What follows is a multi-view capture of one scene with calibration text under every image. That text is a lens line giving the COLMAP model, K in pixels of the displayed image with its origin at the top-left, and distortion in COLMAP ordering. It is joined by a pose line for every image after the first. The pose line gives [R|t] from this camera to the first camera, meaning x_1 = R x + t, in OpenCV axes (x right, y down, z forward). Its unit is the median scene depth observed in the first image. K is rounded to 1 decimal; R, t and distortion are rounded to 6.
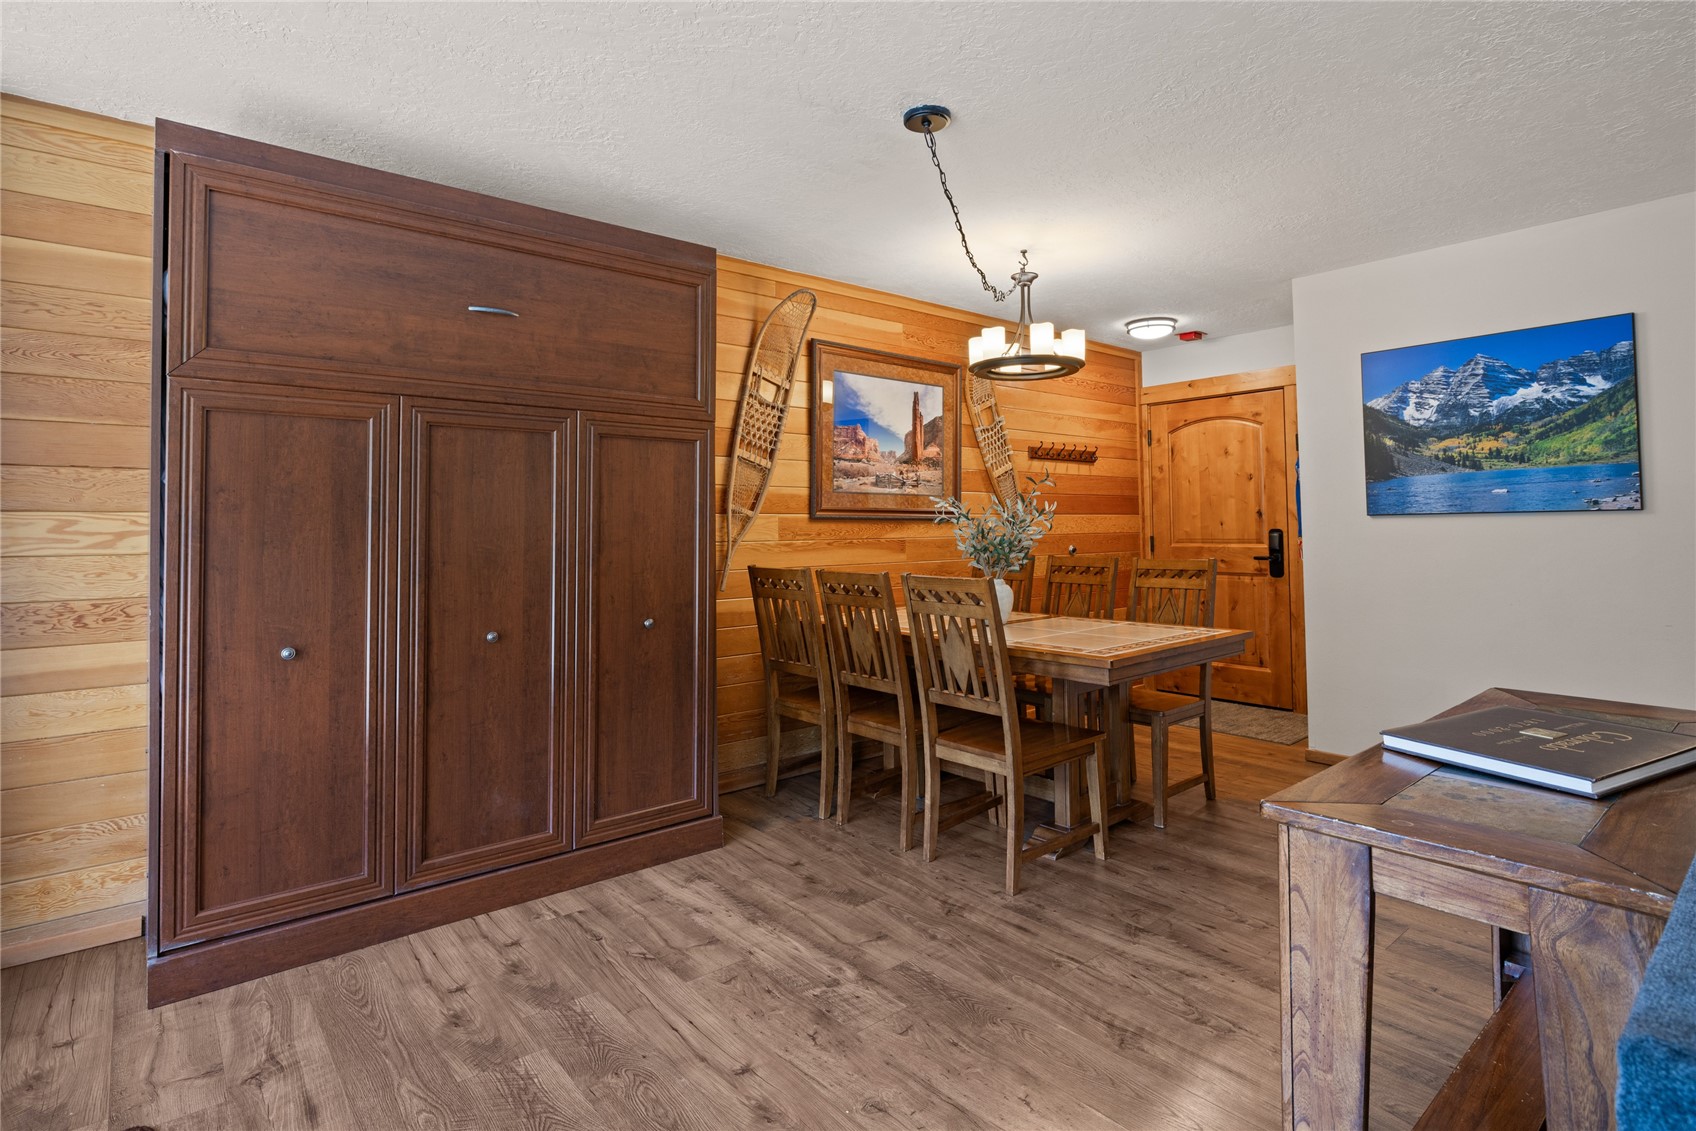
lens RADIAL K [[849.5, 0, 835.2], [0, 849.5, 503.7], [0, 0, 1]] dist [-0.010377, 0.003979]
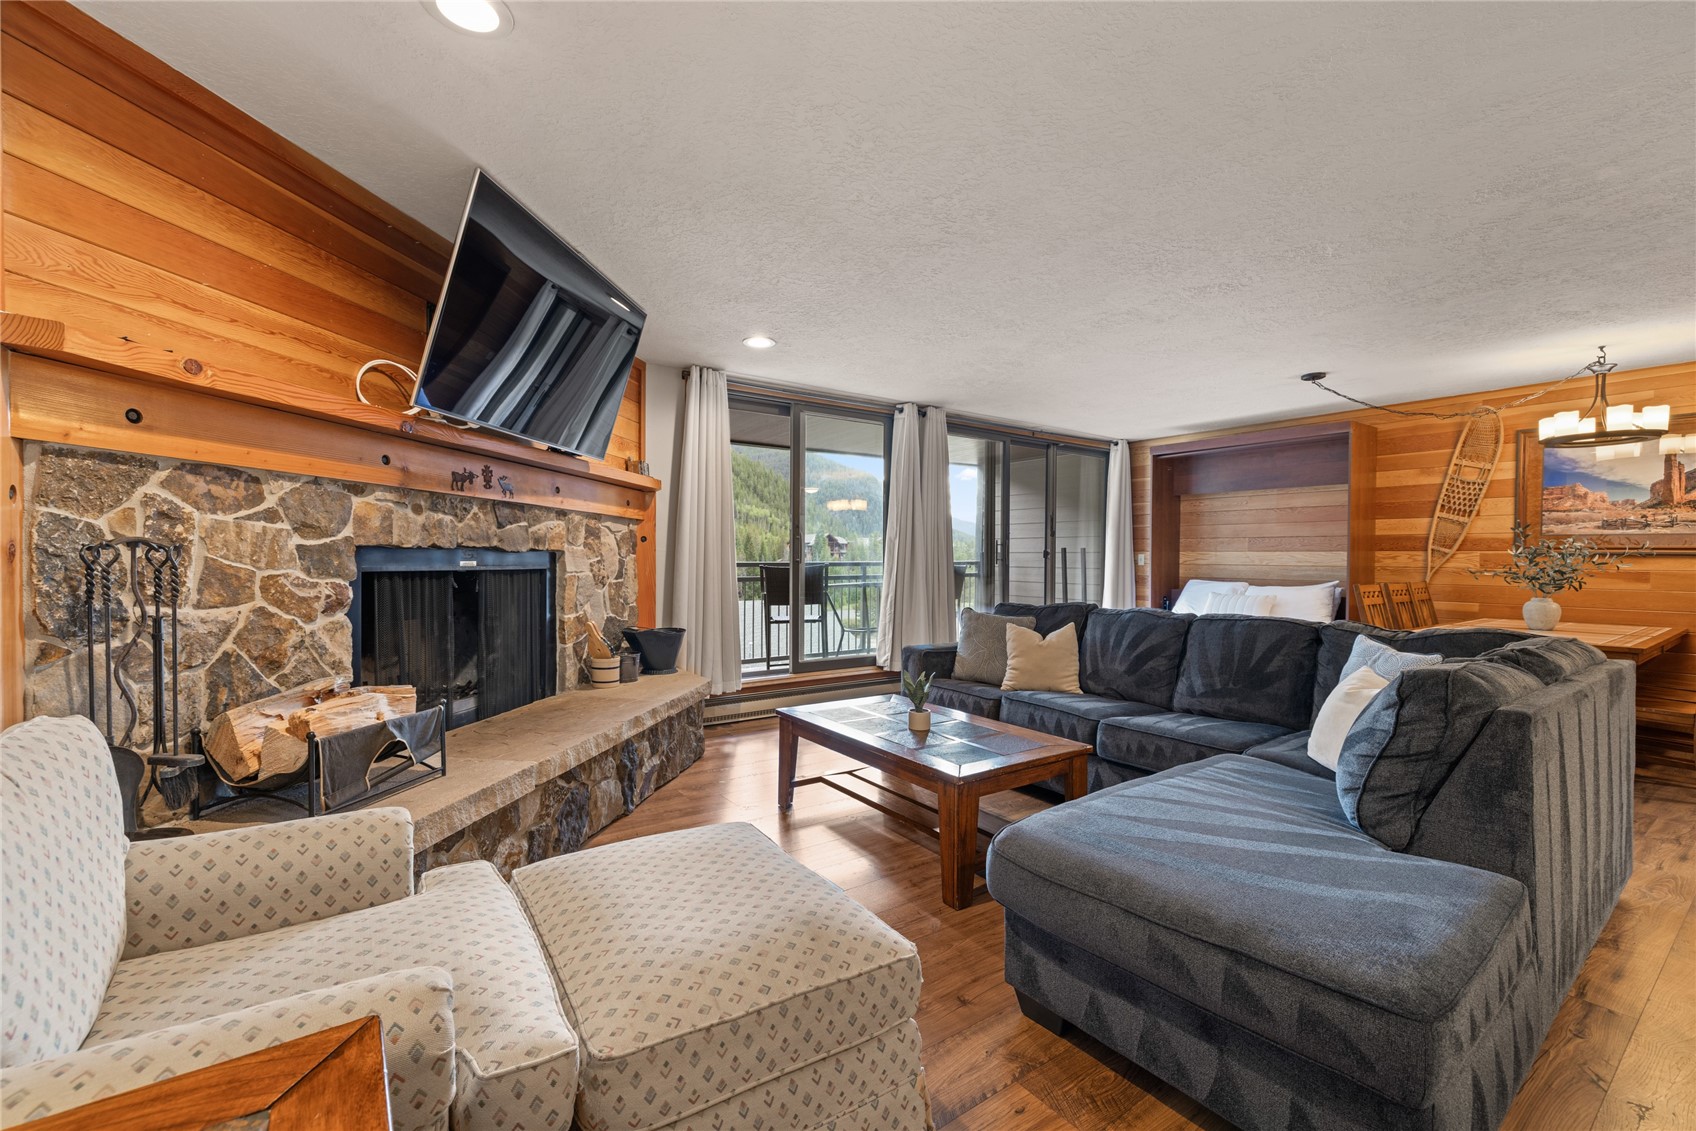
lens RADIAL K [[714.5, 0, 846.8], [0, 714.5, 565.9], [0, 0, 1]] dist [-0.003360, 0.001528]
pose [[-0.075043, 0.021091, -0.996957, 1.374317], [0.019871, 0.999609, 0.019651, -0.009917], [0.996982, -0.018336, -0.075433, -0.063405]]
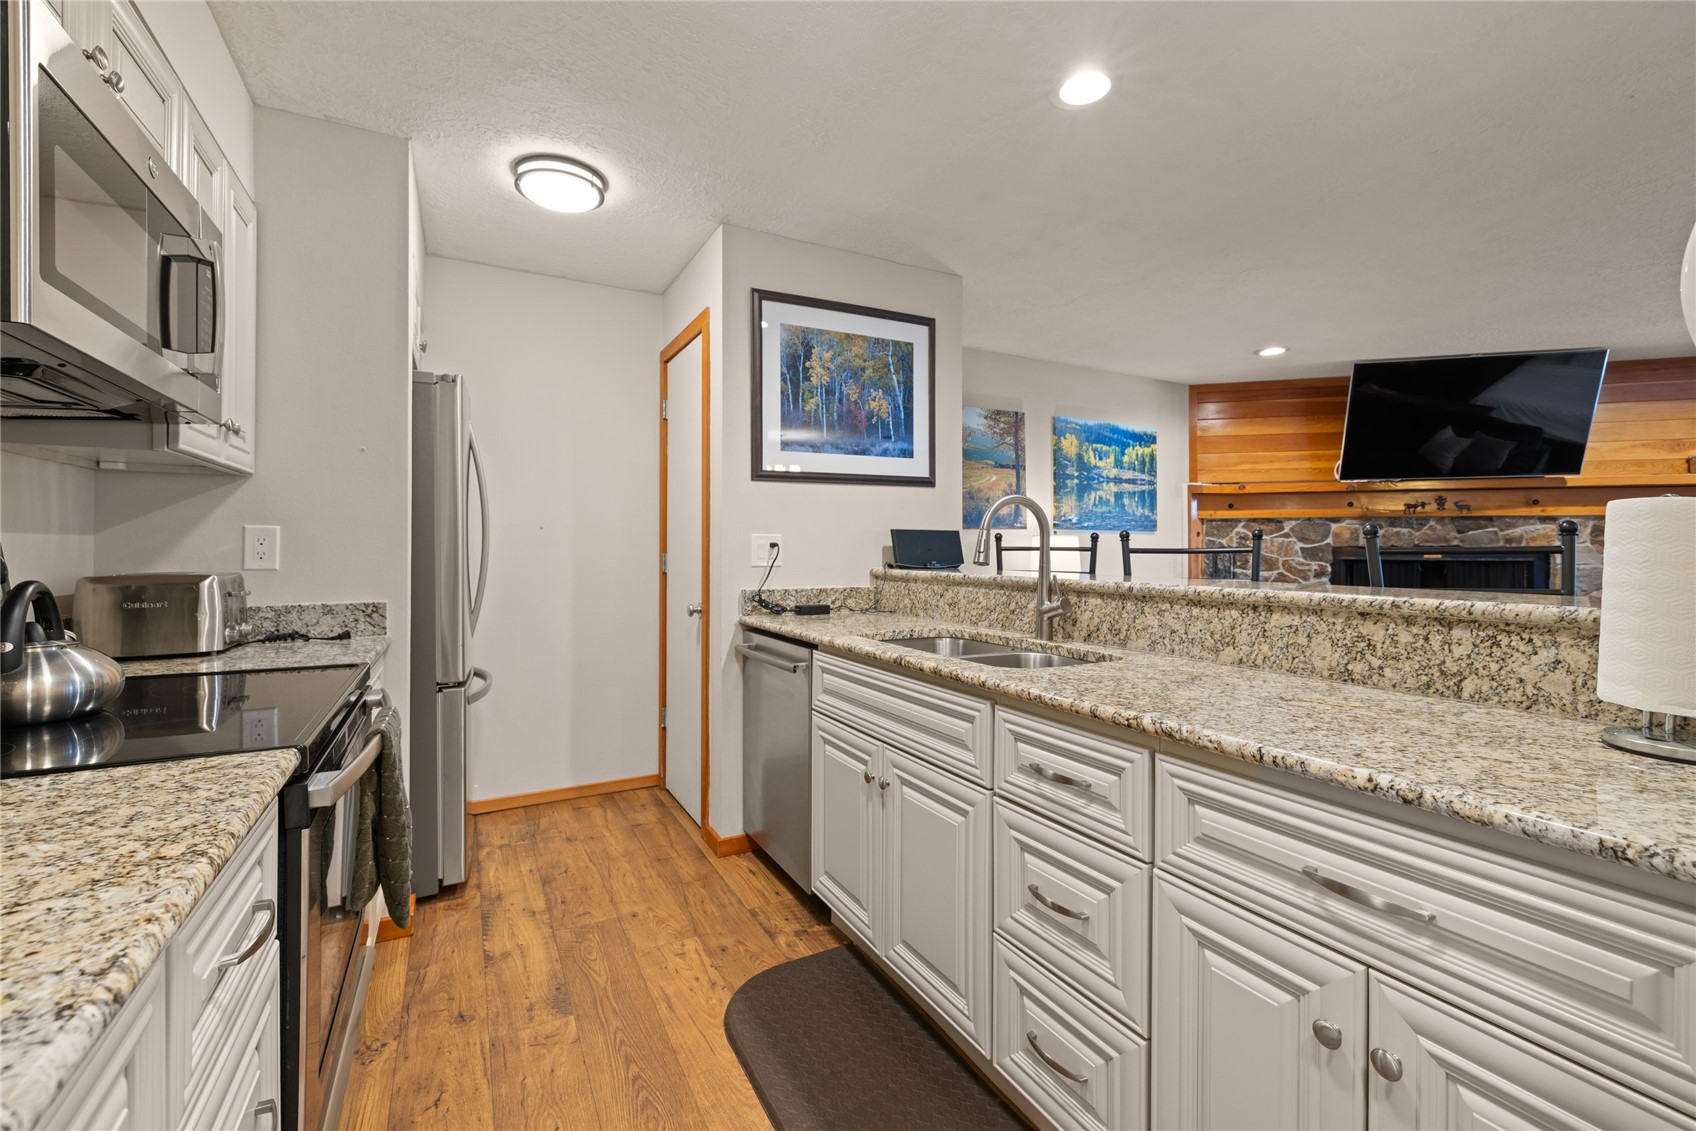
lens RADIAL K [[714.5, 0, 843.0], [0, 714.5, 552.0], [0, 0, 1]] dist [-0.003360, 0.001528]
pose [[-0.980288, 0.010440, 0.197296, 1.417578], [0.005771, 0.999690, -0.024223, 0.012956], [-0.197488, -0.022607, -0.980045, 0.958004]]
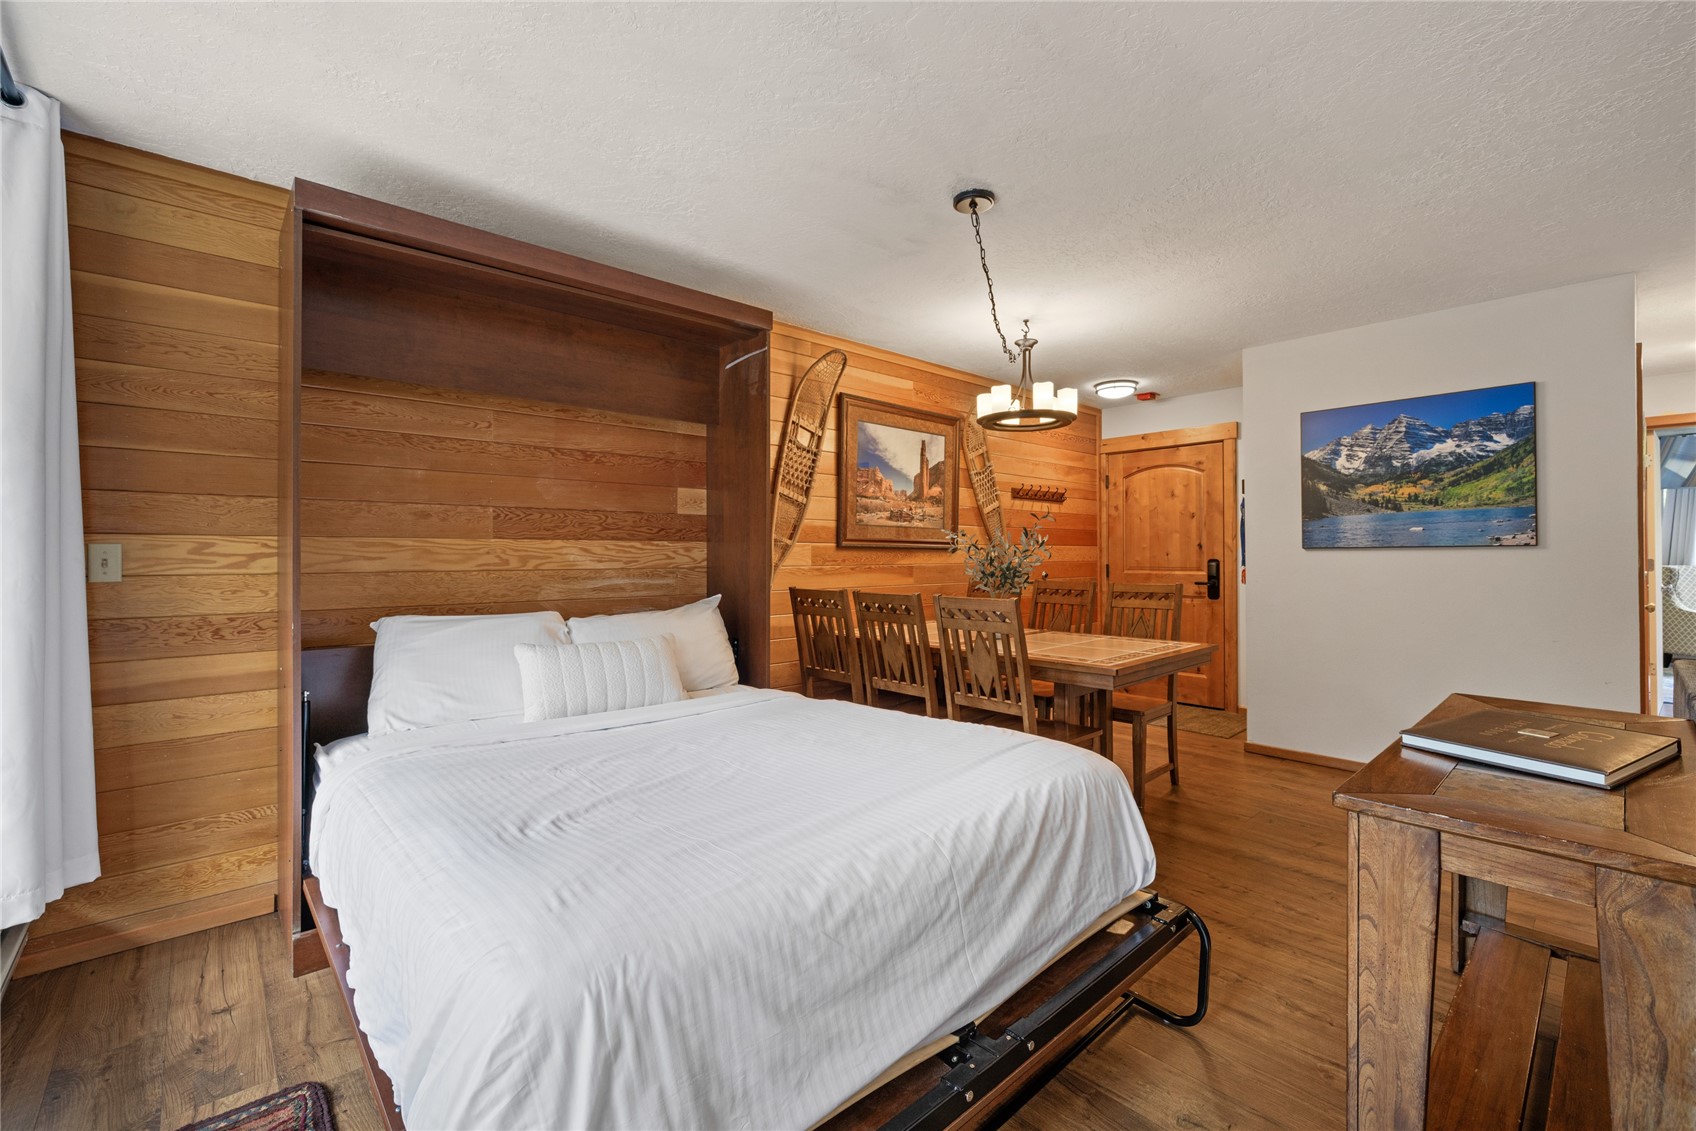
lens RADIAL K [[714.5, 0, 839.7], [0, 714.5, 550.8], [0, 0, 1]] dist [-0.003360, 0.001528]
pose [[0.999092, 0.008160, 0.041818, -0.071797], [-0.009079, 0.999721, 0.021825, 0.001216], [-0.041629, -0.022185, 0.998887, 0.017688]]
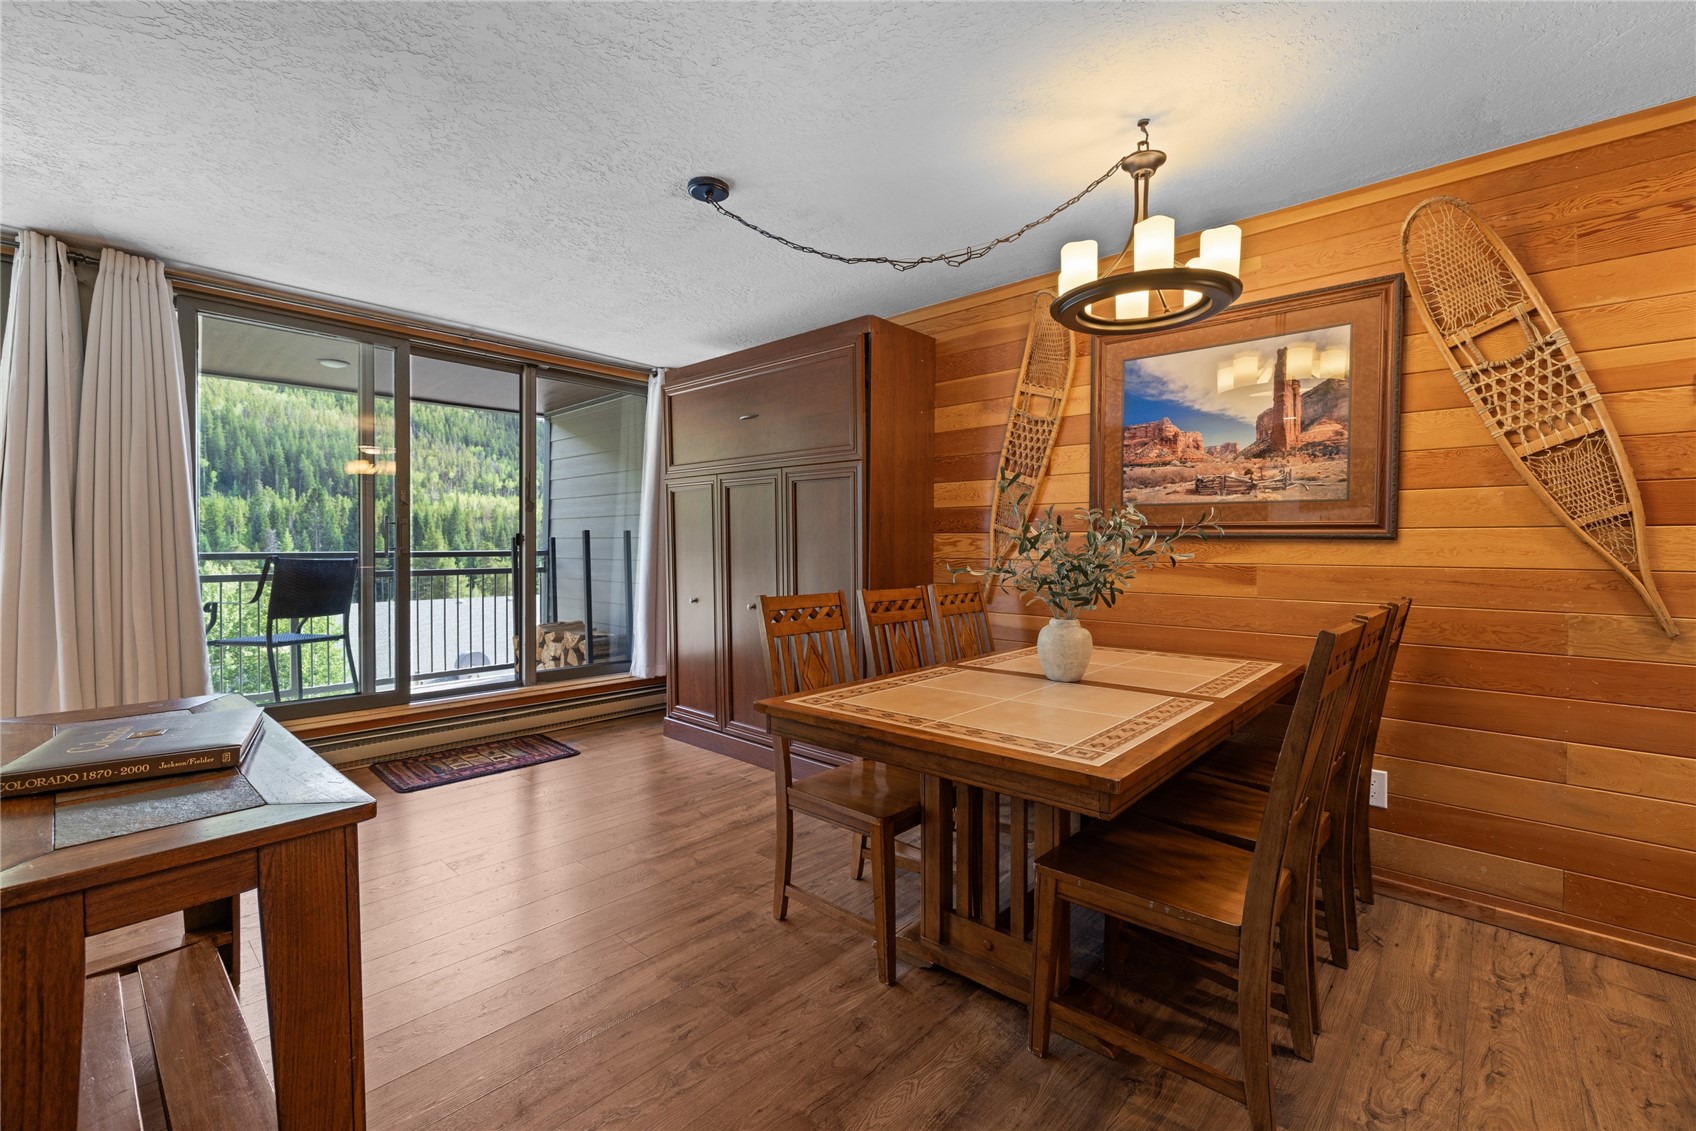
lens RADIAL K [[714.5, 0, 862.2], [0, 714.5, 562.9], [0, 0, 1]] dist [-0.003360, 0.001528]
pose [[0.146971, 0.033624, -0.988569, 0.727961], [0.022692, 0.999044, 0.037354, 0.011731], [0.988880, -0.027923, 0.146068, 0.692847]]
